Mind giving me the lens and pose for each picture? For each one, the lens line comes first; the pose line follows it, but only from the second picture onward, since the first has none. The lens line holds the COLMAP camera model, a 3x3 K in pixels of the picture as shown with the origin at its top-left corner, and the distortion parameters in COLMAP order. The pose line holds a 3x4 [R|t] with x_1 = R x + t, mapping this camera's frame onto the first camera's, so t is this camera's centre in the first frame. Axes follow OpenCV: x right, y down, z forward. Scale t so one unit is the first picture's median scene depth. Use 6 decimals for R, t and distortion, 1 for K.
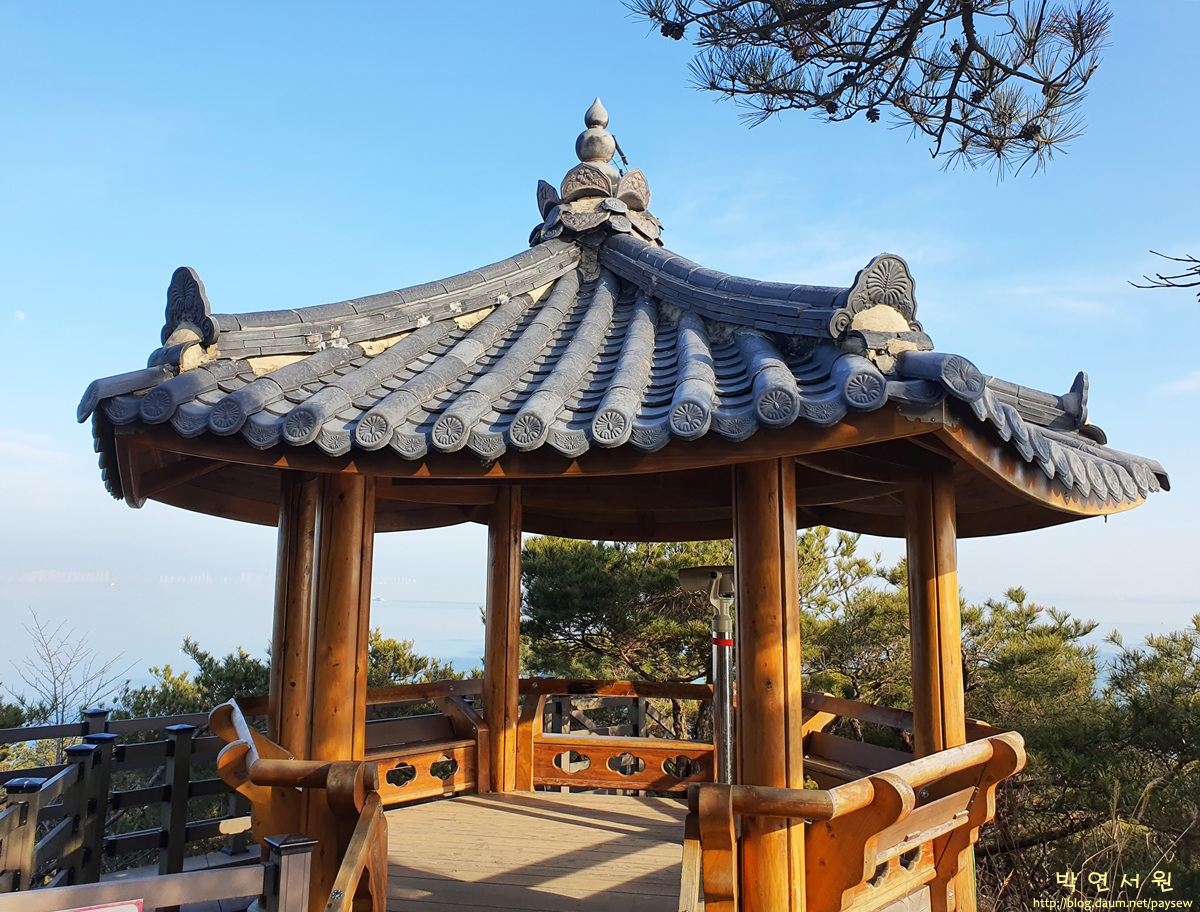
lens RADIAL K [[774.7, 0, 600.0], [0, 774.7, 456.0], [0, 0, 1]] dist [0.006965, -0.002199]
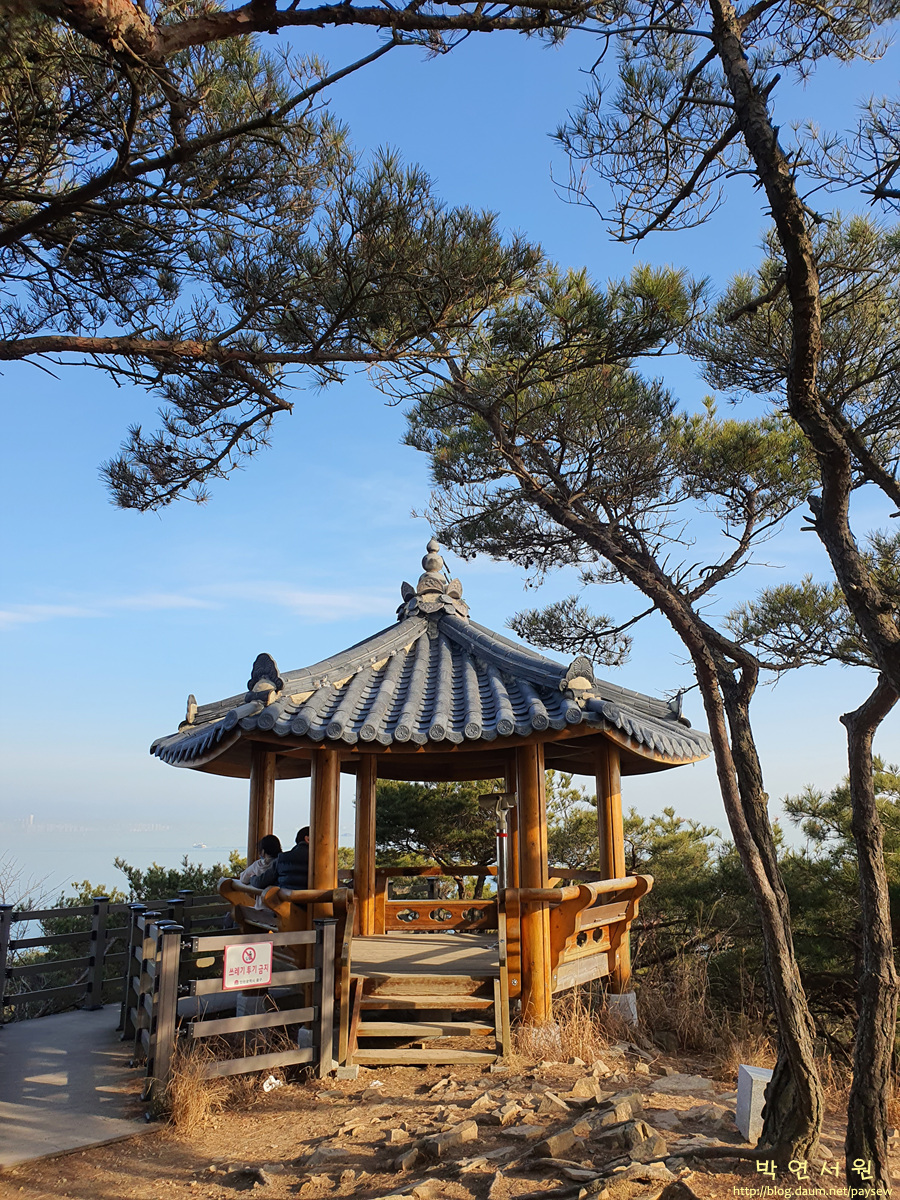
lens RADIAL K [[1007.5, 0, 450.0], [0, 1007.5, 600.0], [0, 0, 1]] dist [-0.001429, -0.005272]
pose [[0.979702, 0.016113, 0.199813, -0.462827], [-0.001247, 0.997235, -0.074303, -0.142088], [-0.200457, 0.072546, 0.977013, -1.391134]]
